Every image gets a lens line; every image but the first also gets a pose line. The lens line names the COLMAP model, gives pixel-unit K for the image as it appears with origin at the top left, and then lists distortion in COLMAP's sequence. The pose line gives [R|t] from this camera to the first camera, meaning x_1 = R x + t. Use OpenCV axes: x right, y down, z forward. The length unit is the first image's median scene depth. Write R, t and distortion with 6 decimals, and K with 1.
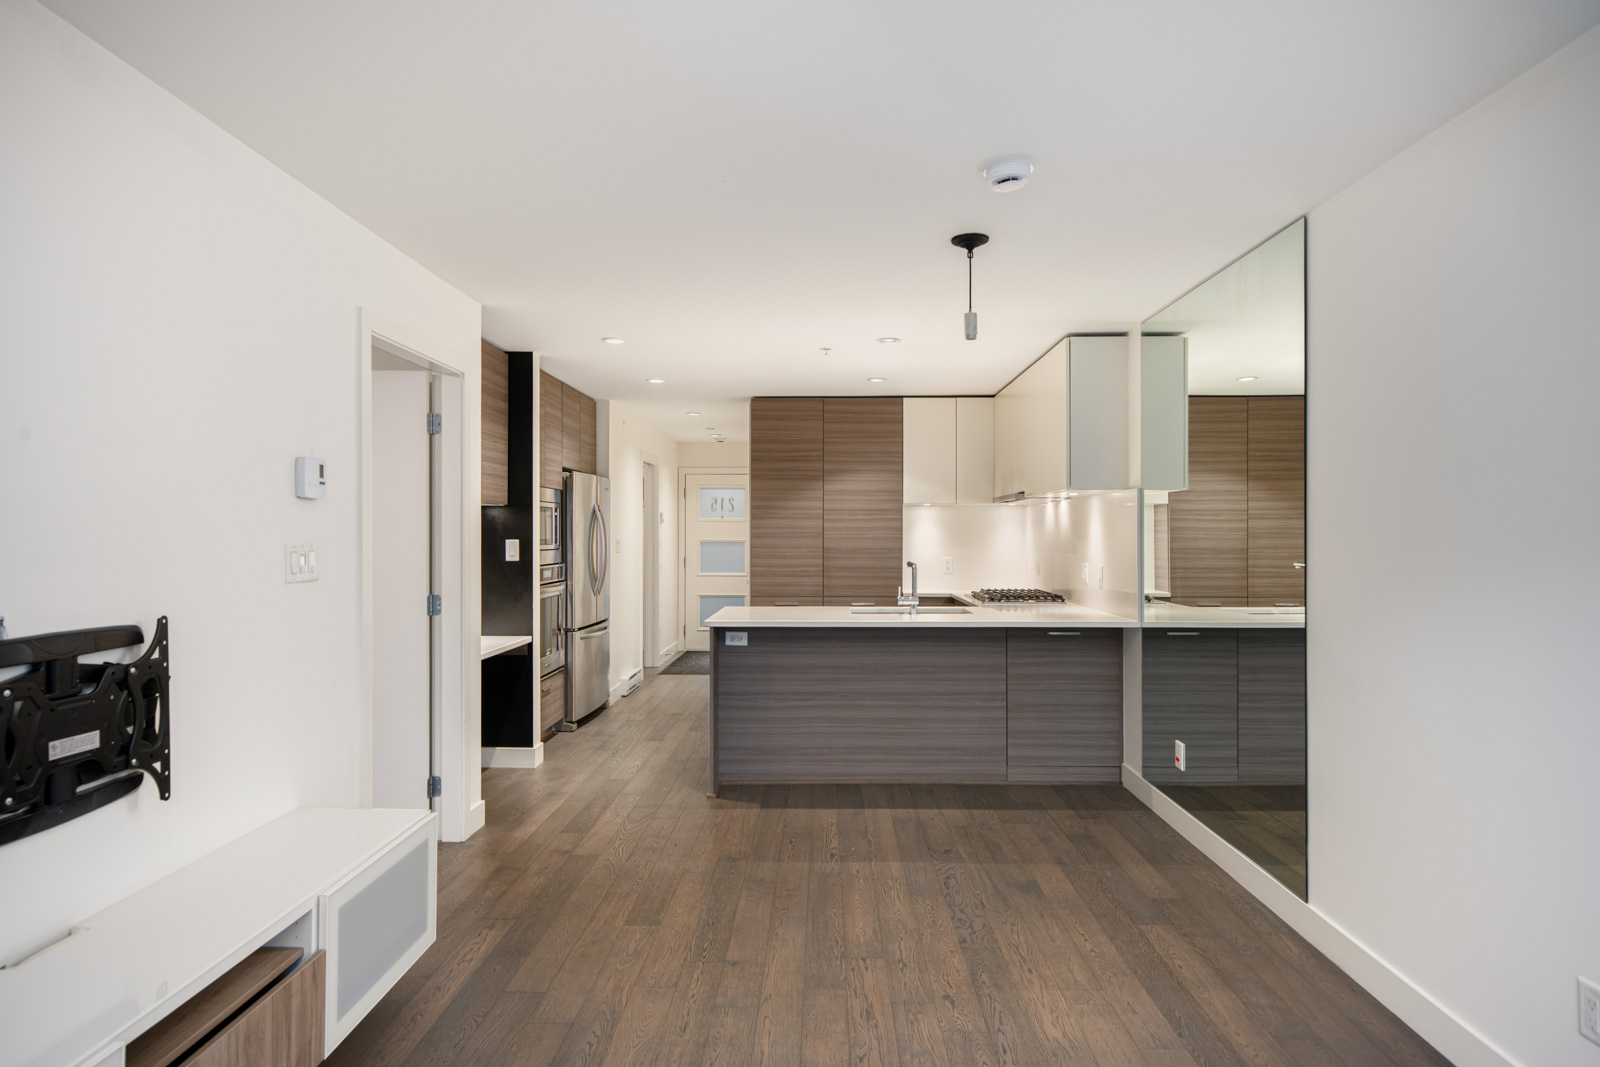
lens RADIAL K [[894.5, 0, 800.0], [0, 894.5, 533.5], [0, 0, 1]] dist [0.002074, -0.000077]
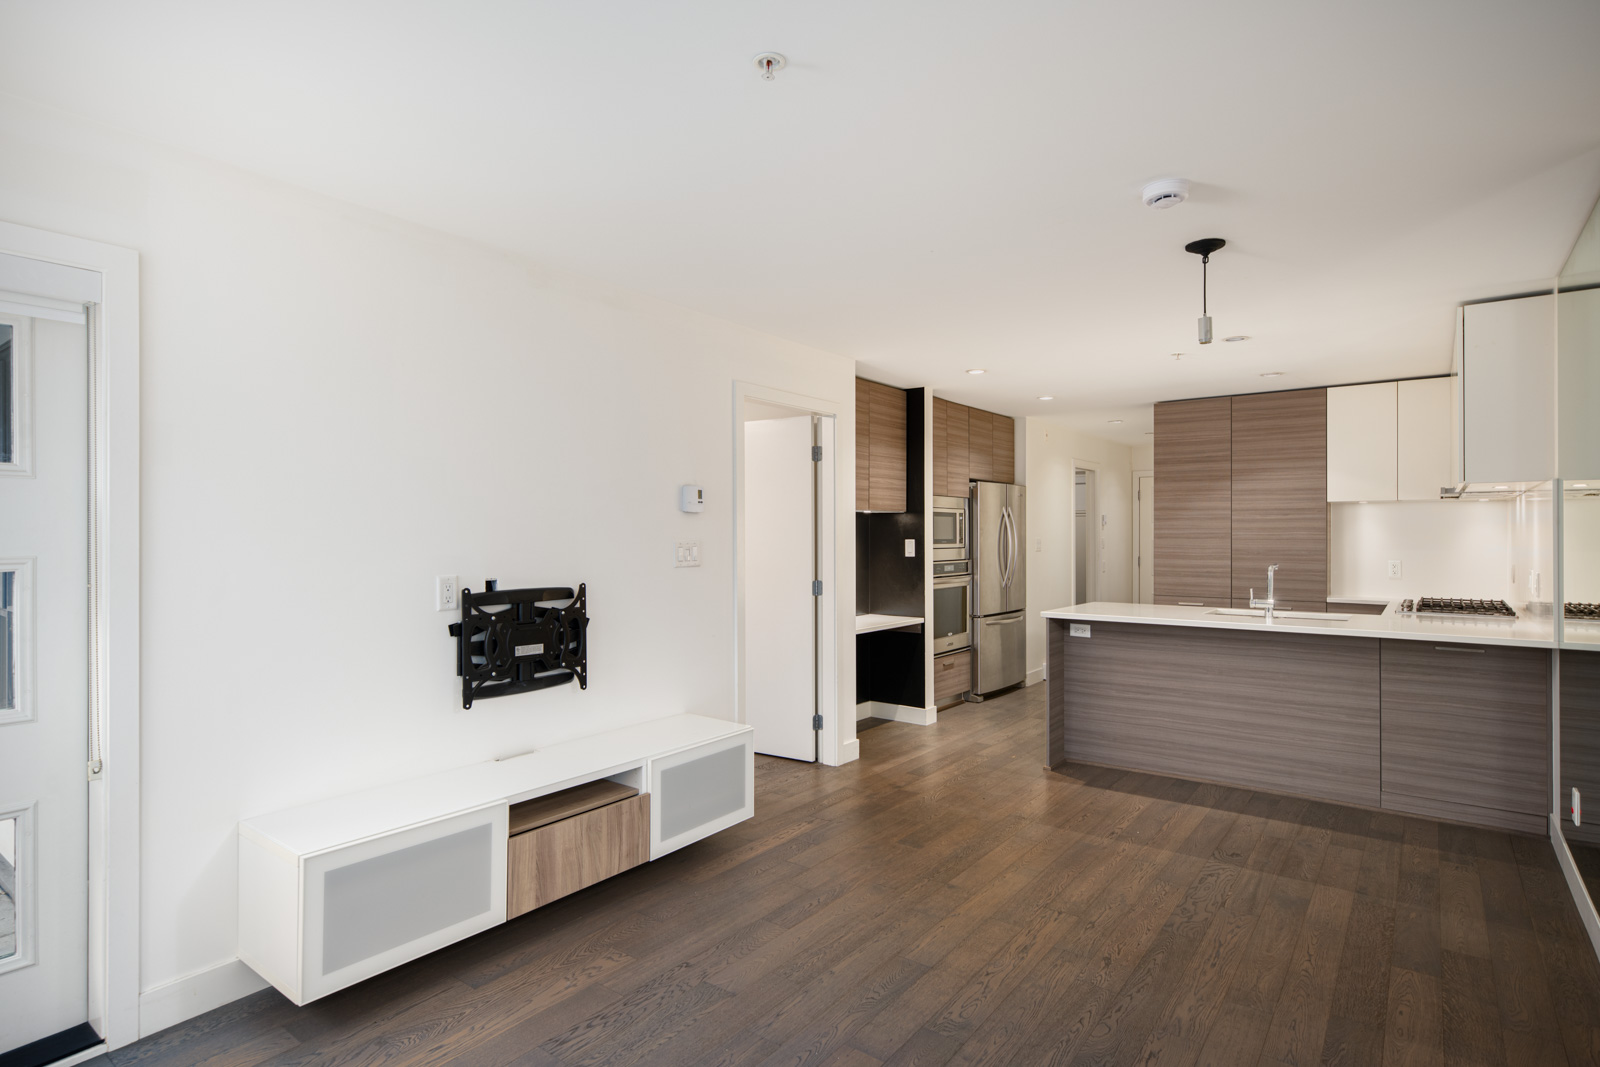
lens RADIAL K [[824.5, 0, 800.0], [0, 824.5, 533.5], [0, 0, 1]] dist [0.001237, 0.000270]
pose [[0.810080, -0.001620, -0.586316, 0.245039], [0.001292, 0.999999, -0.000978, -0.000729], [0.586317, 0.000034, 0.810082, -0.019787]]
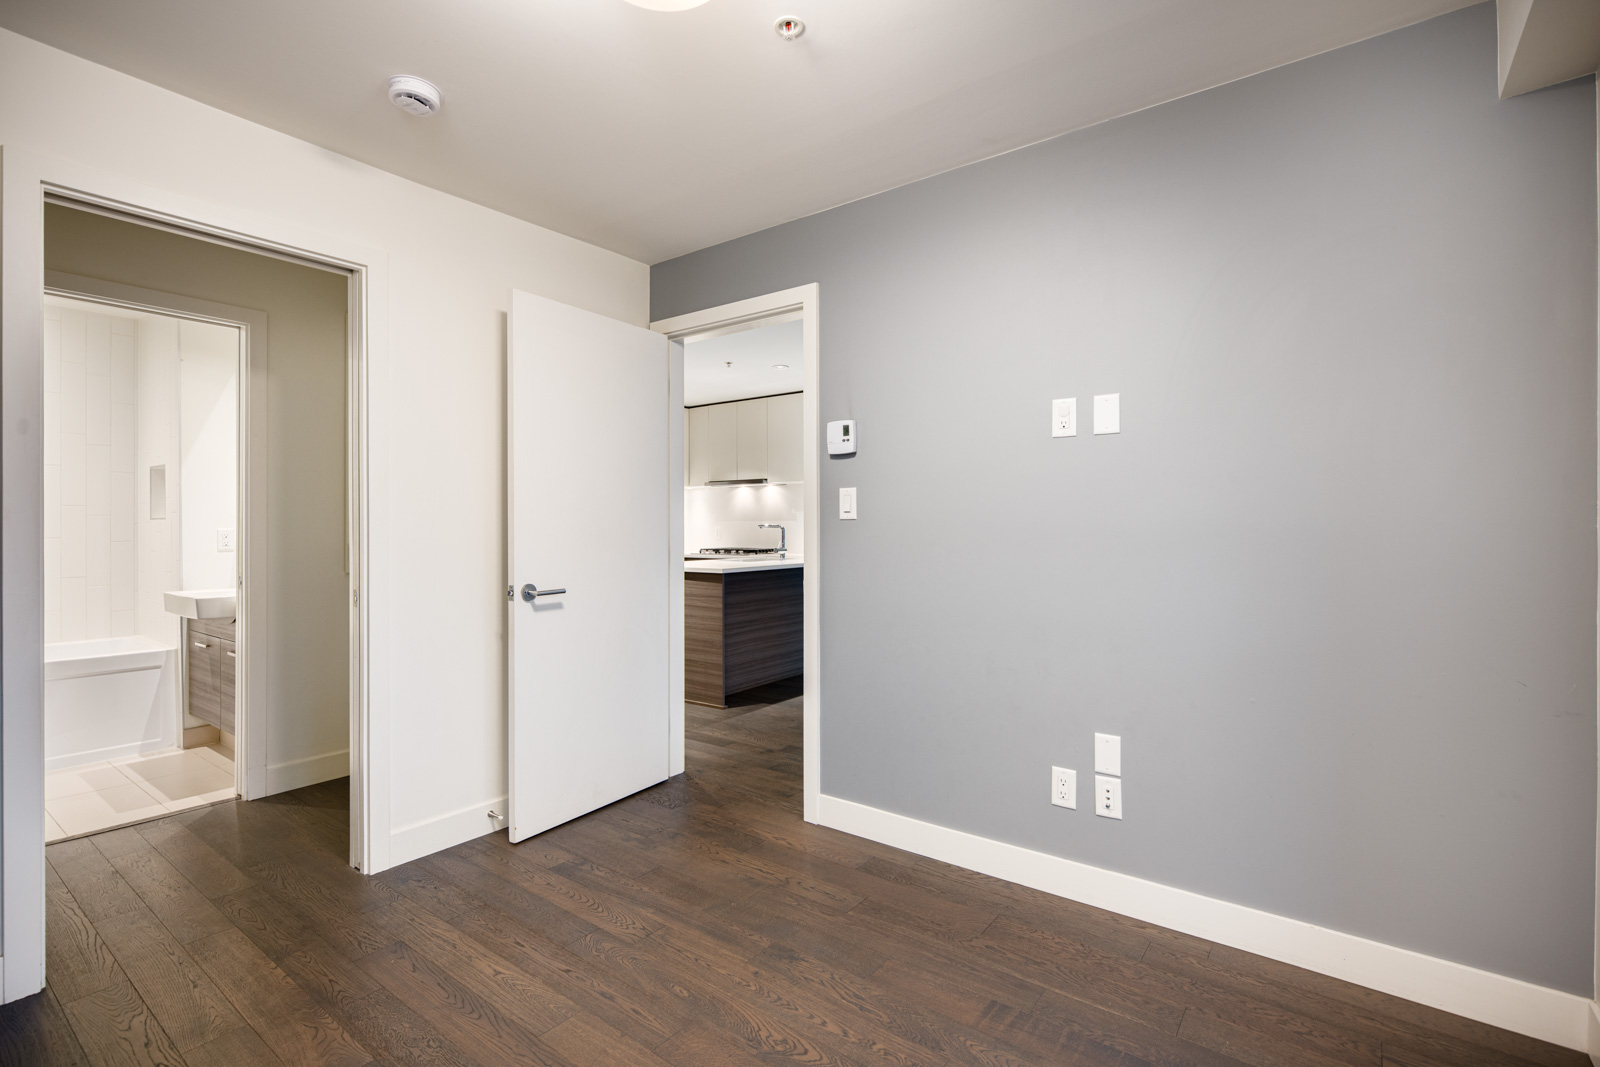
lens RADIAL K [[748.6, 0, 797.1], [0, 748.6, 526.9], [0, 0, 1]] dist [-0.000233, -0.000006]
pose [[0.583853, -0.004967, 0.811844, -0.852082], [0.005721, 0.999982, 0.002003, 0.035892], [-0.811839, 0.003475, 0.583871, 0.288847]]
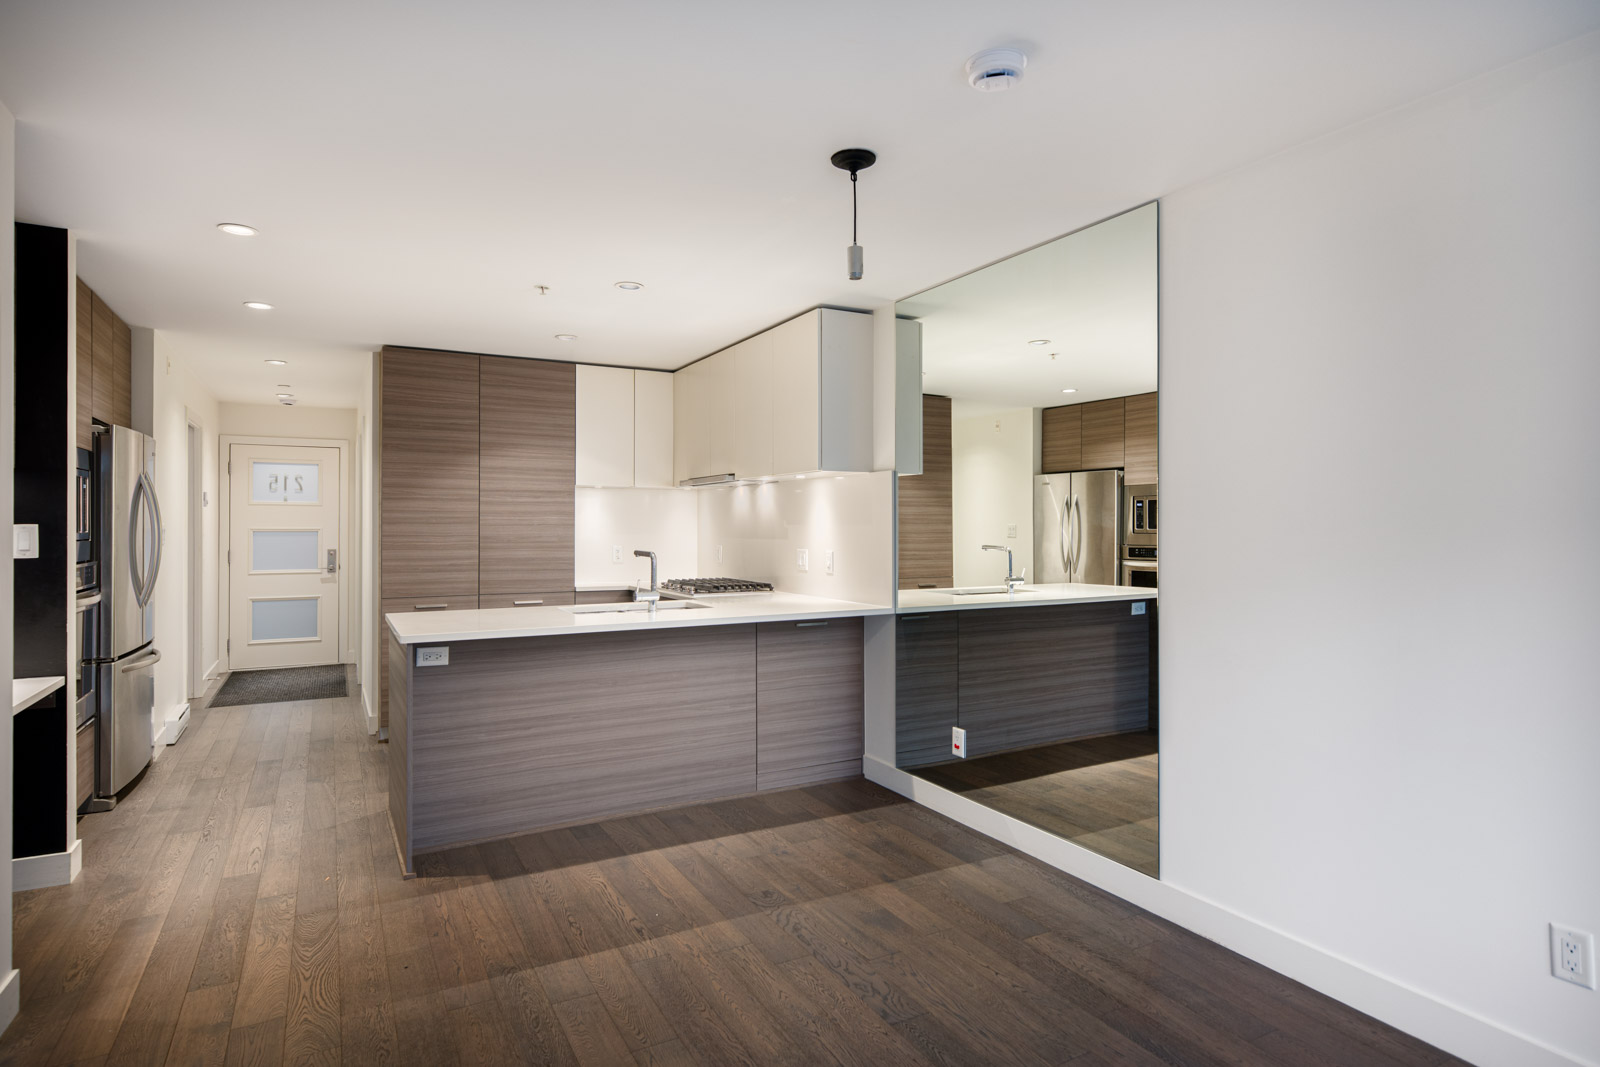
lens RADIAL K [[868.9, 0, 800.5], [0, 868.9, 523.3], [0, 0, 1]] dist [0.001414, 0.000904]
pose [[0.863930, 0.000677, 0.503611, -0.172516], [-0.000207, 0.999999, -0.000989, 0.006904], [-0.503611, 0.000750, 0.863930, 0.219325]]
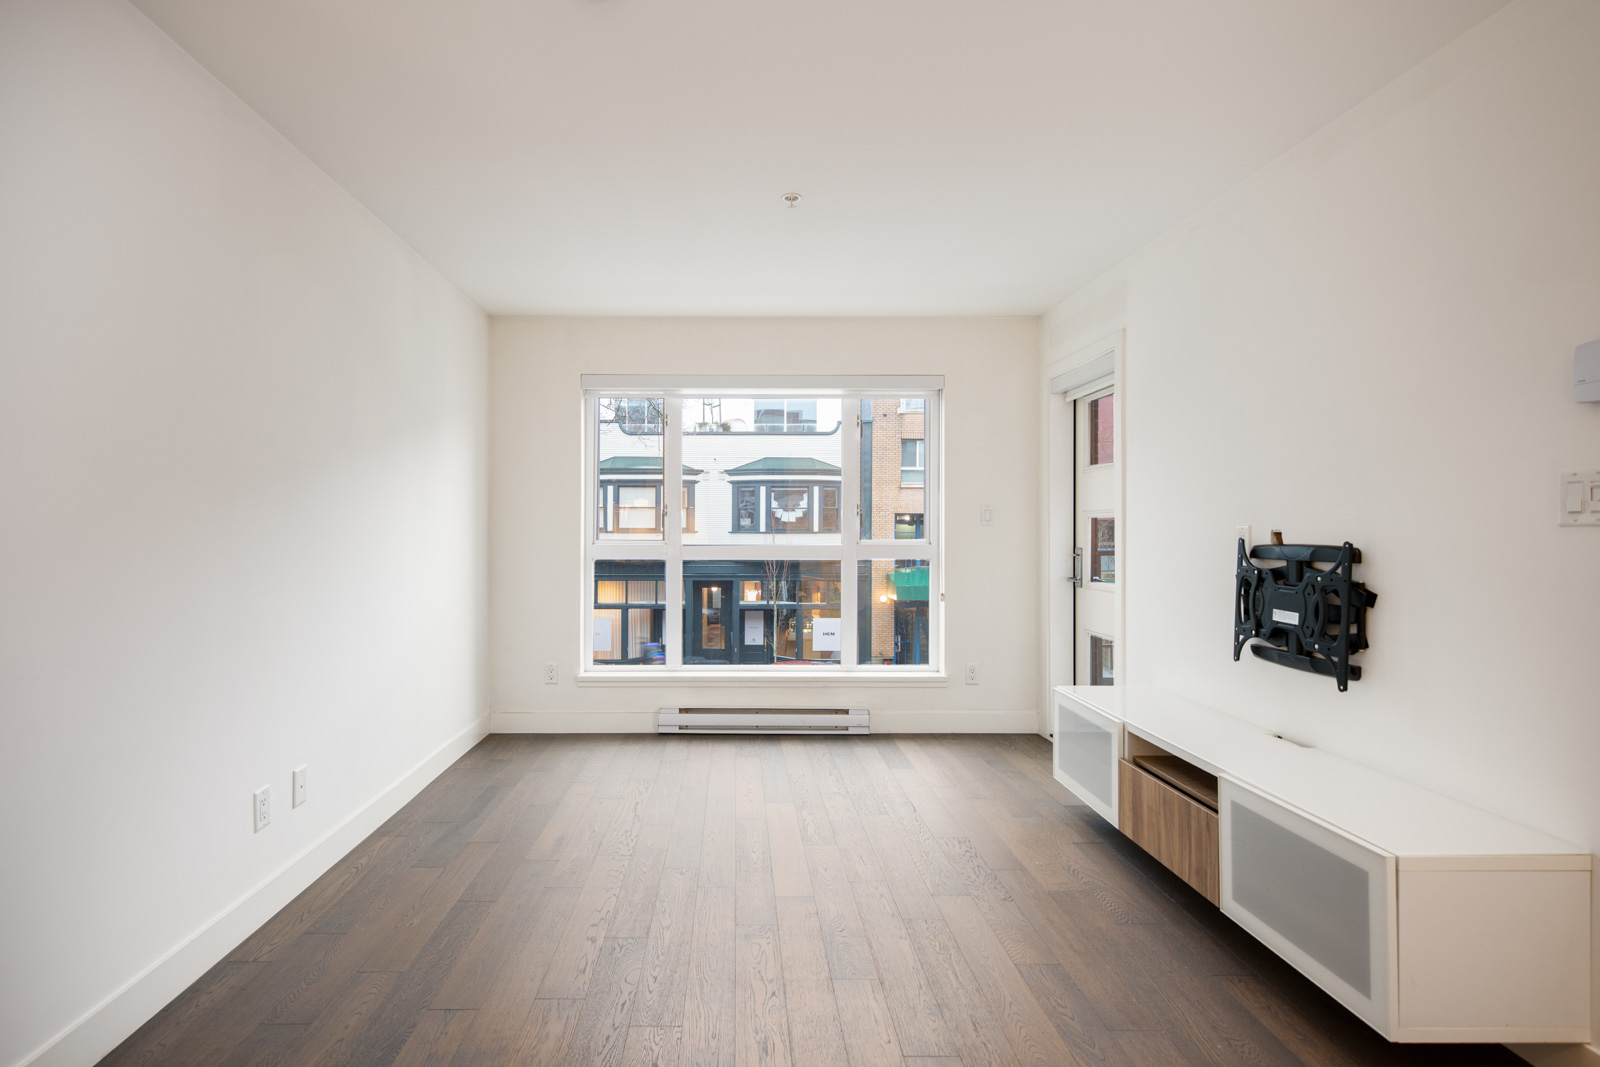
lens RADIAL K [[818.7, 0, 736.2], [0, 818.7, 530.1], [0, 0, 1]] dist [-0.000870, -0.000181]
pose [[-0.999687, -0.004024, -0.024690, 0.064242], [-0.004118, 0.999984, 0.003765, 0.032973], [0.024674, 0.003865, -0.999688, 0.910450]]
